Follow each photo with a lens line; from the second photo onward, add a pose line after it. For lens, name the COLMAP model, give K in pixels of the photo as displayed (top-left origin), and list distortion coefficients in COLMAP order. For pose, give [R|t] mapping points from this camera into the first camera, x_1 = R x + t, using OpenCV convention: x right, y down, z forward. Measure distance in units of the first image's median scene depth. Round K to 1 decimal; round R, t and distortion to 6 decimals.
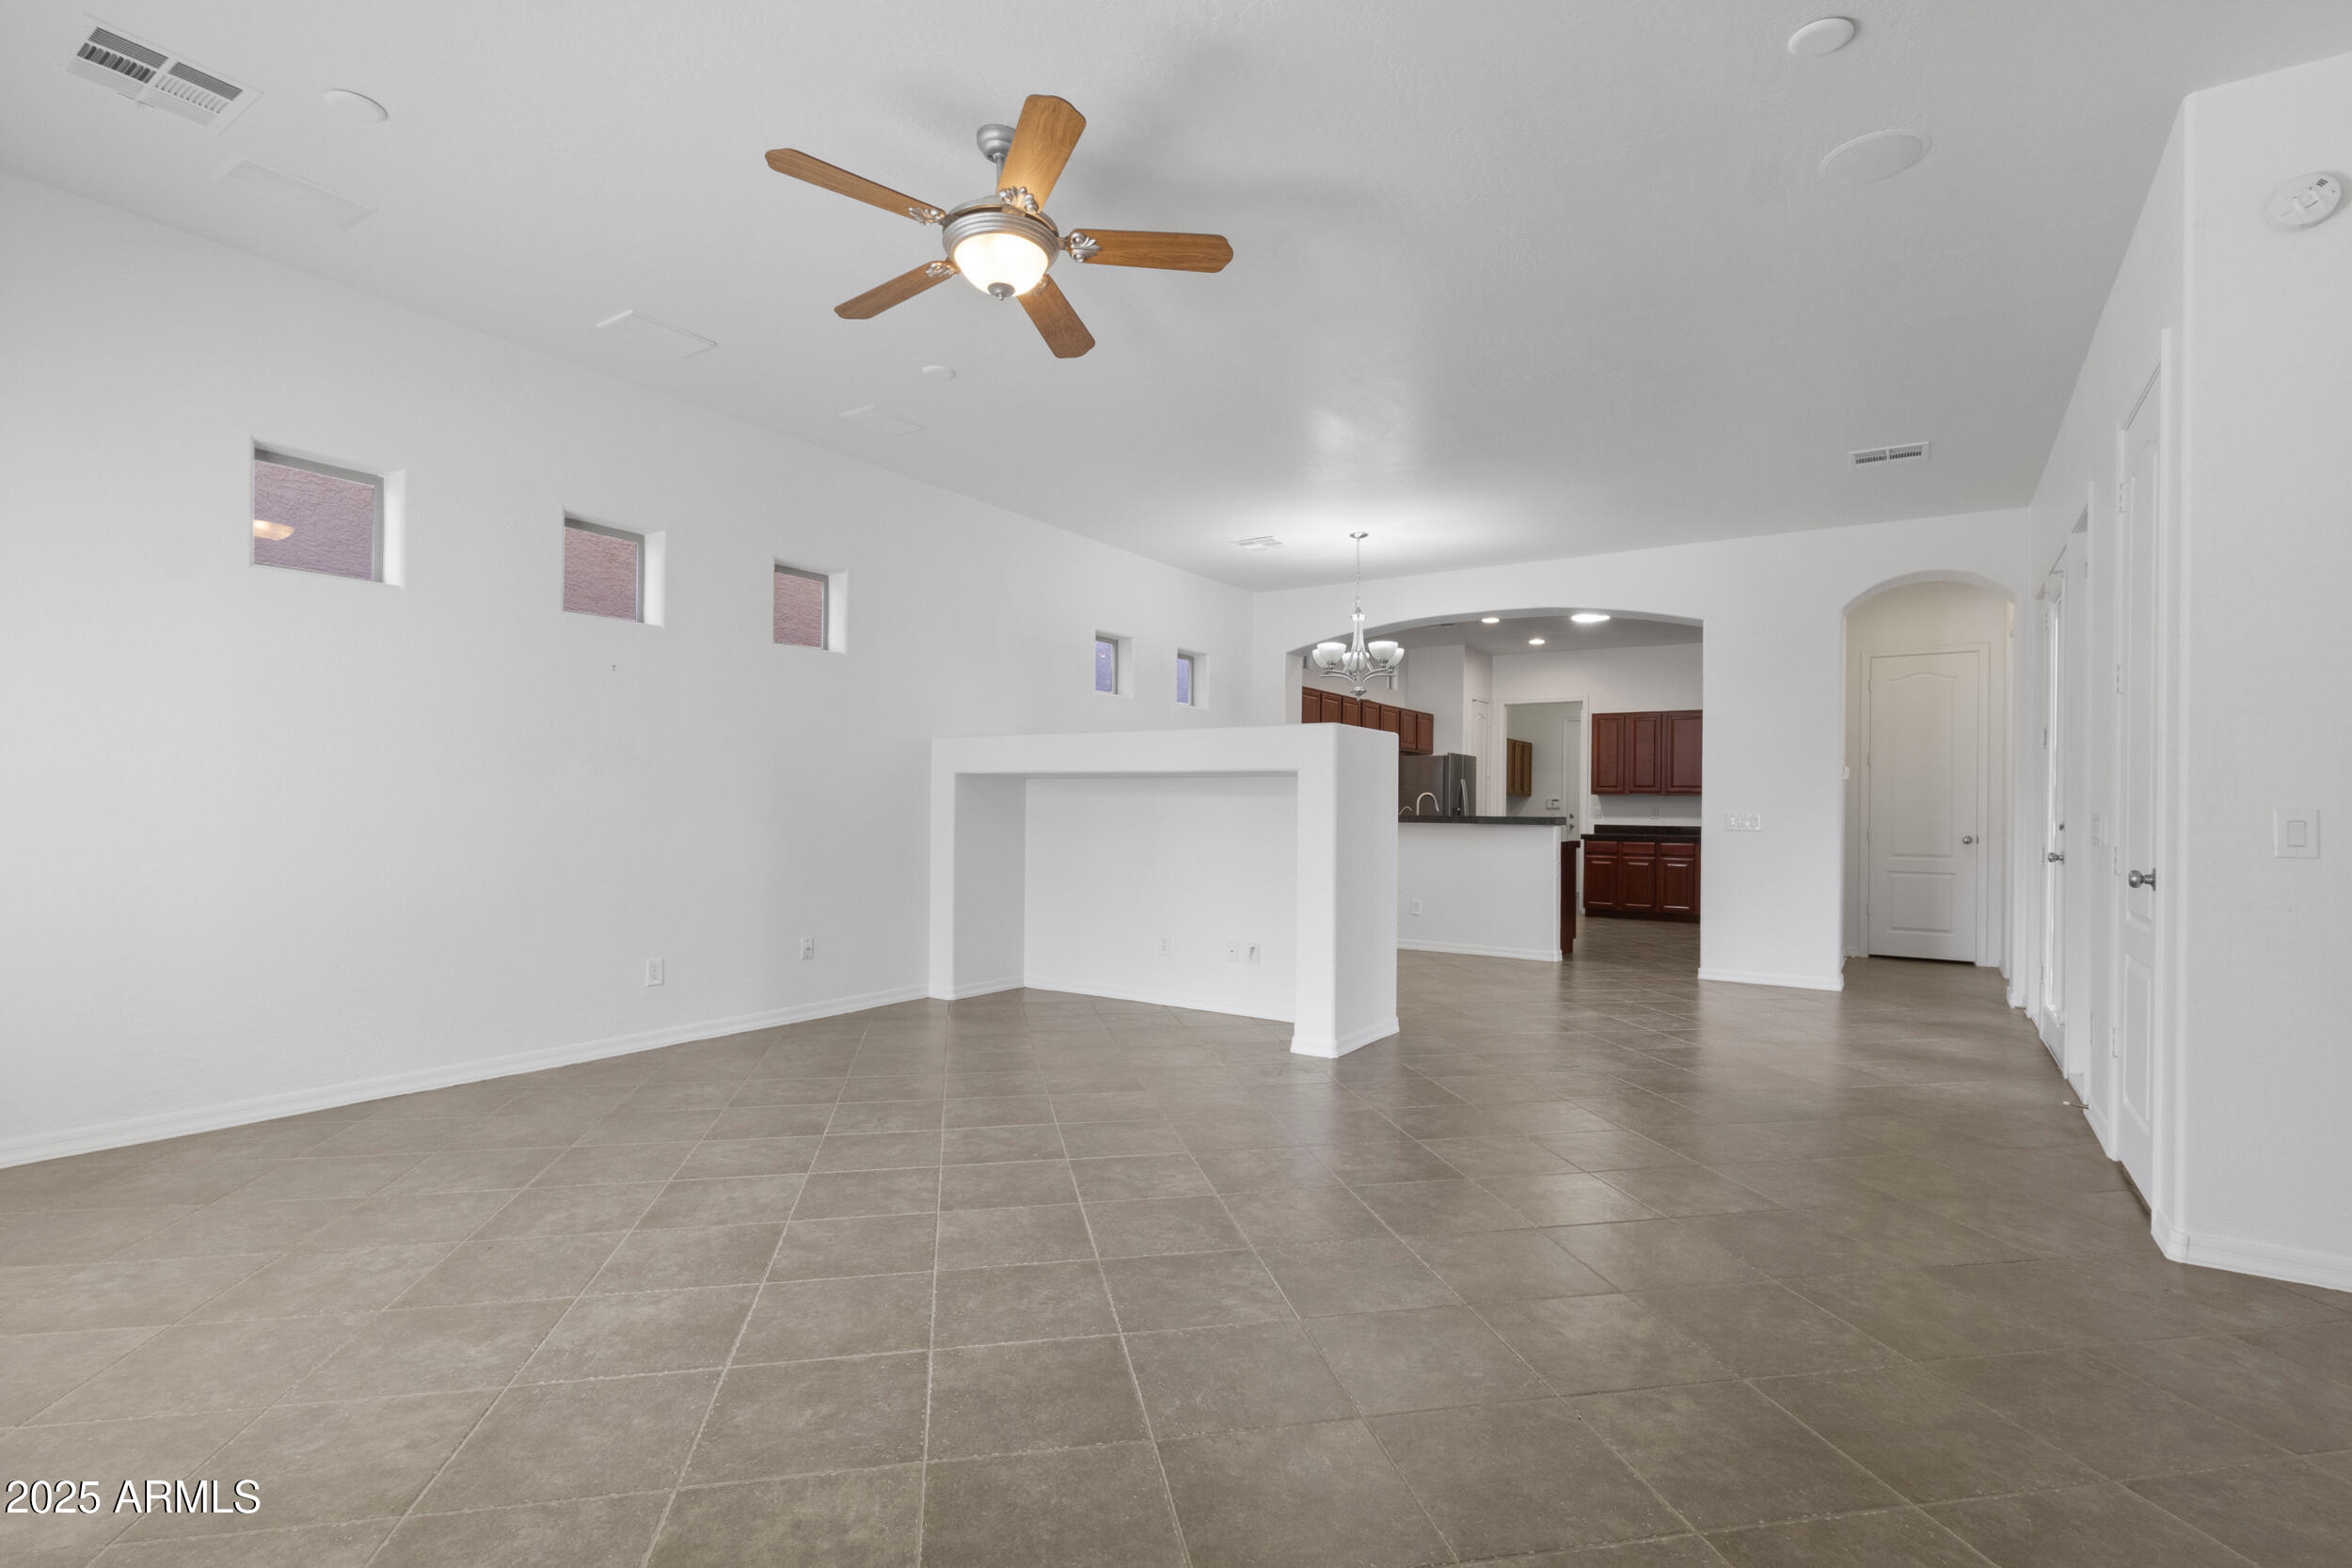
lens RADIAL K [[1091.4, 0, 1172.5], [0, 1091.4, 798.3], [0, 0, 1]] dist [0.003487, 0.000587]
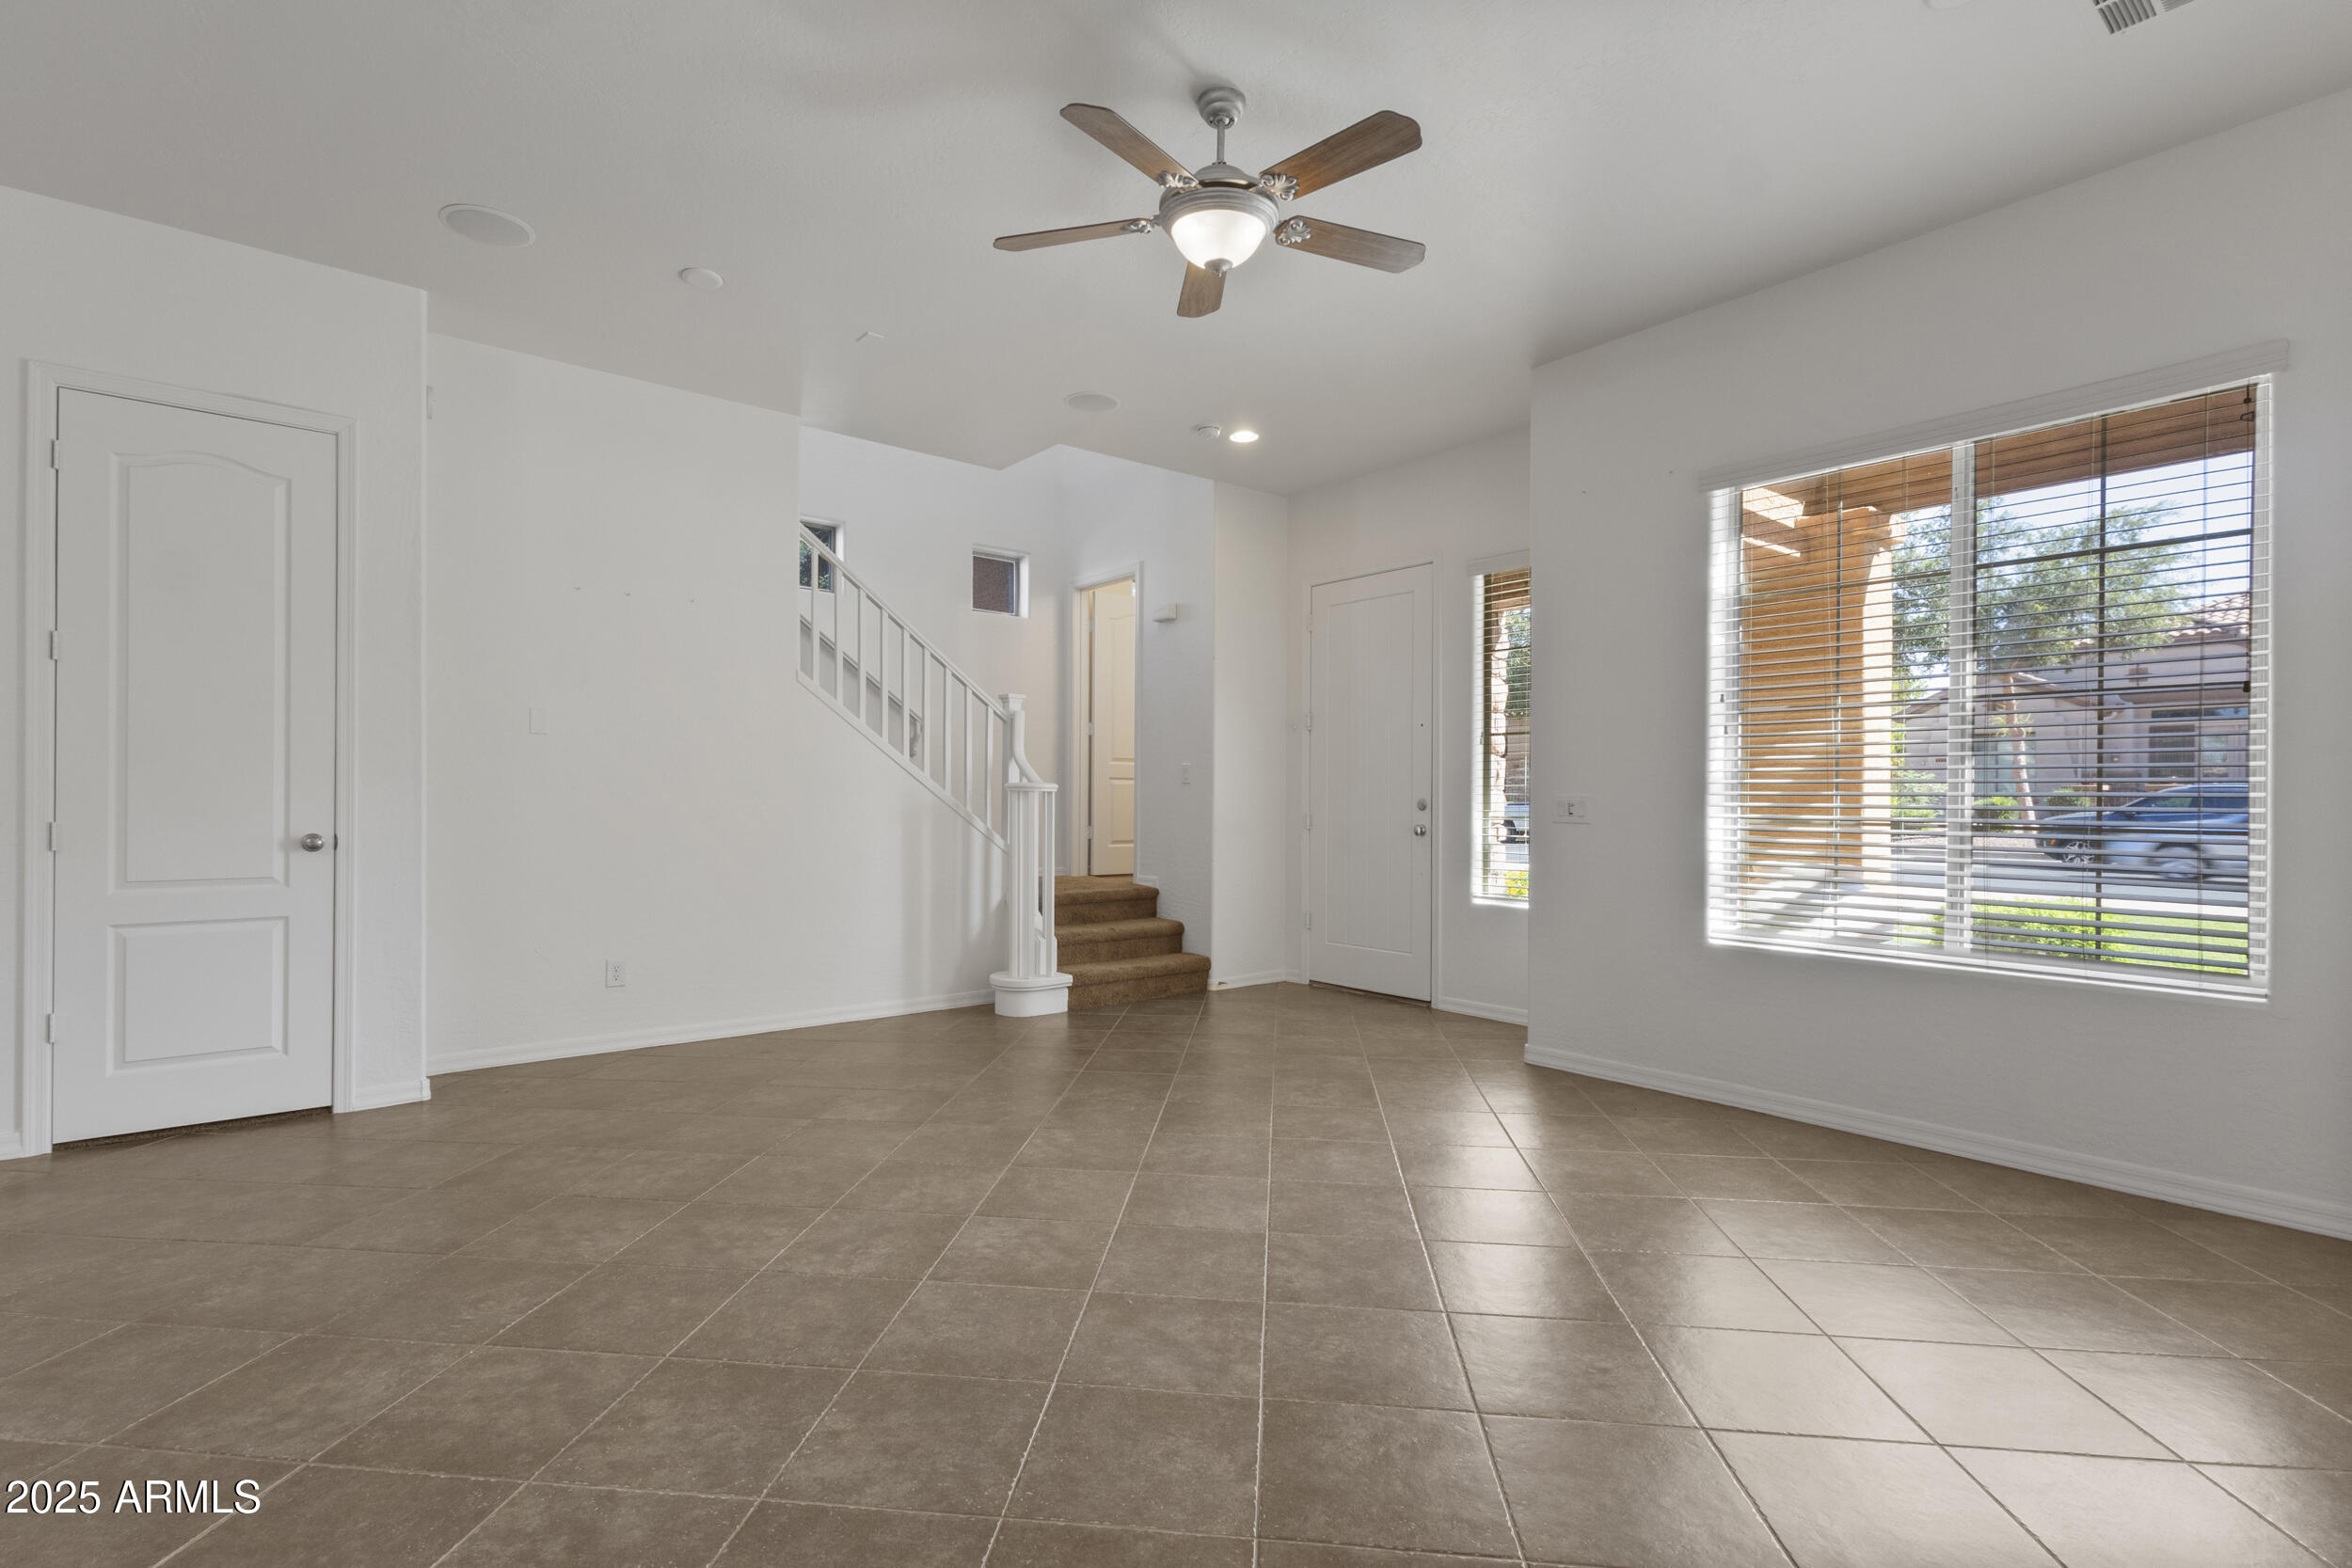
lens RADIAL K [[1091.4, 0, 1167.5], [0, 1091.4, 789.9], [0, 0, 1]] dist [0.003487, 0.000587]
pose [[-0.955688, -0.012049, 0.294135, -0.378824], [-0.017551, 0.999717, -0.016071, 0.014410], [-0.293859, -0.020521, -0.955629, 1.810728]]
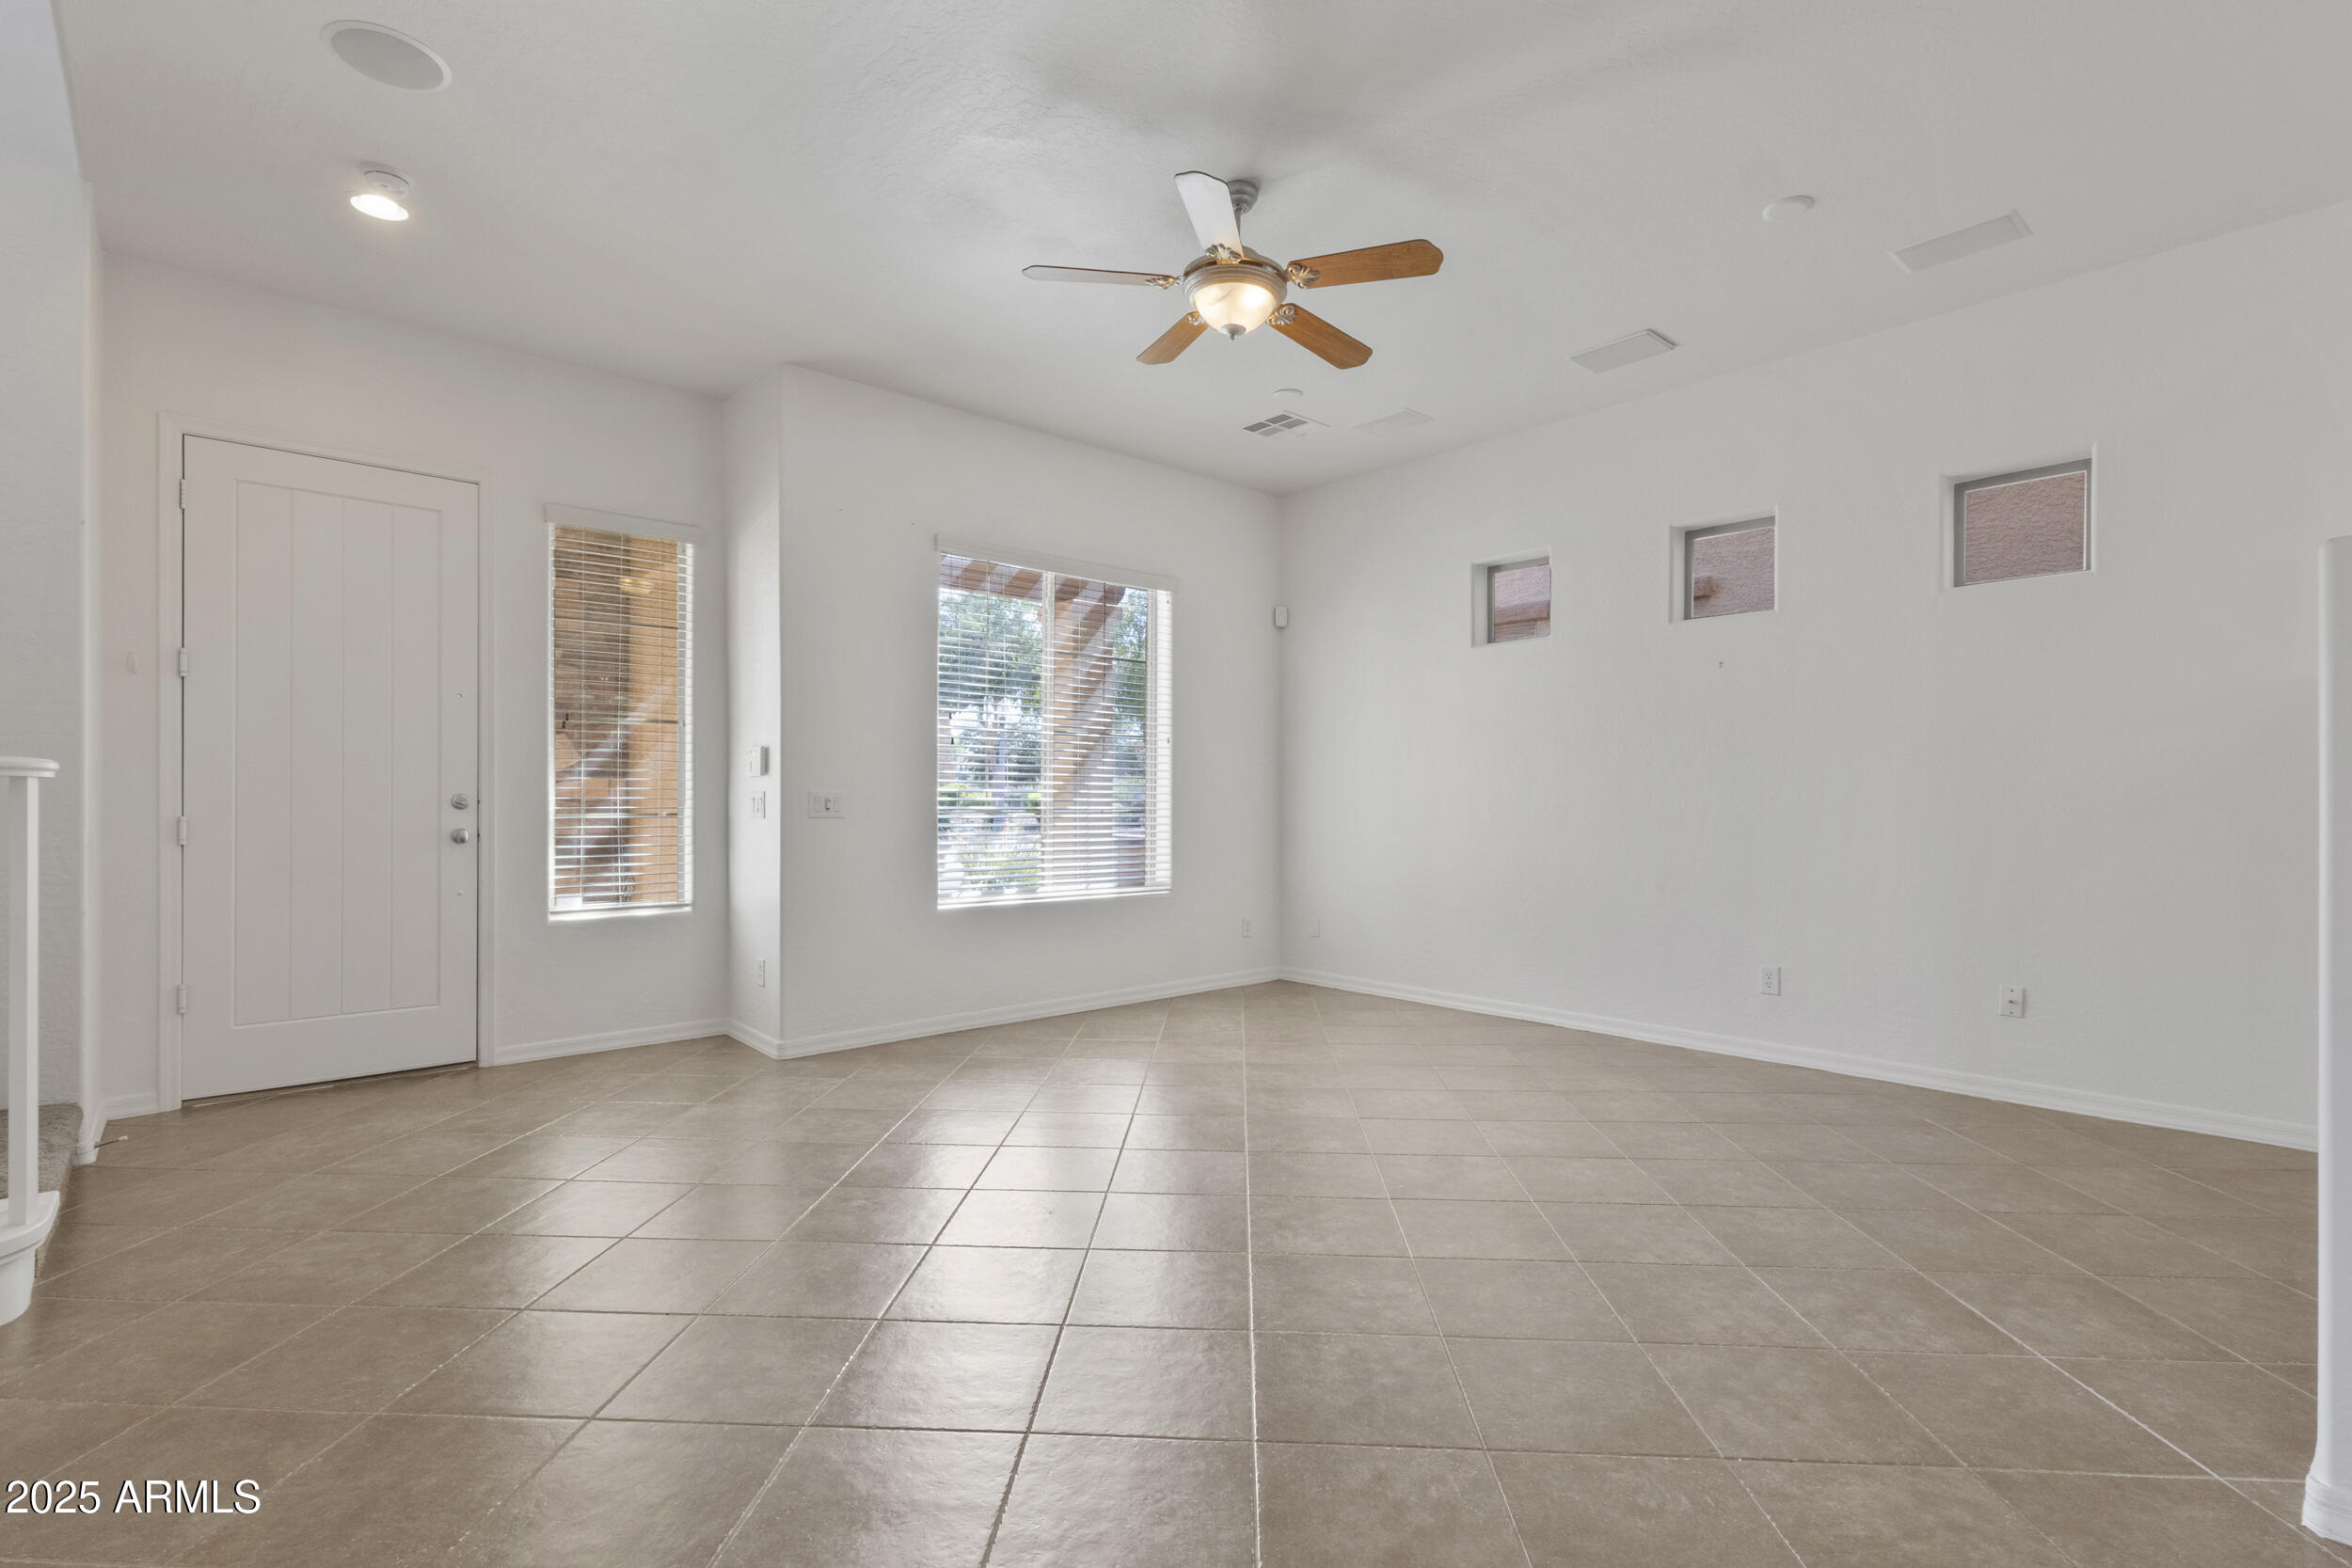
lens RADIAL K [[1091.4, 0, 1169.9], [0, 1091.4, 793.8], [0, 0, 1]] dist [0.003487, 0.000587]
pose [[-0.248390, -0.014711, -0.968548, 0.870801], [0.004954, 0.999852, -0.016457, 0.019047], [0.968647, -0.008886, -0.248281, 1.133947]]
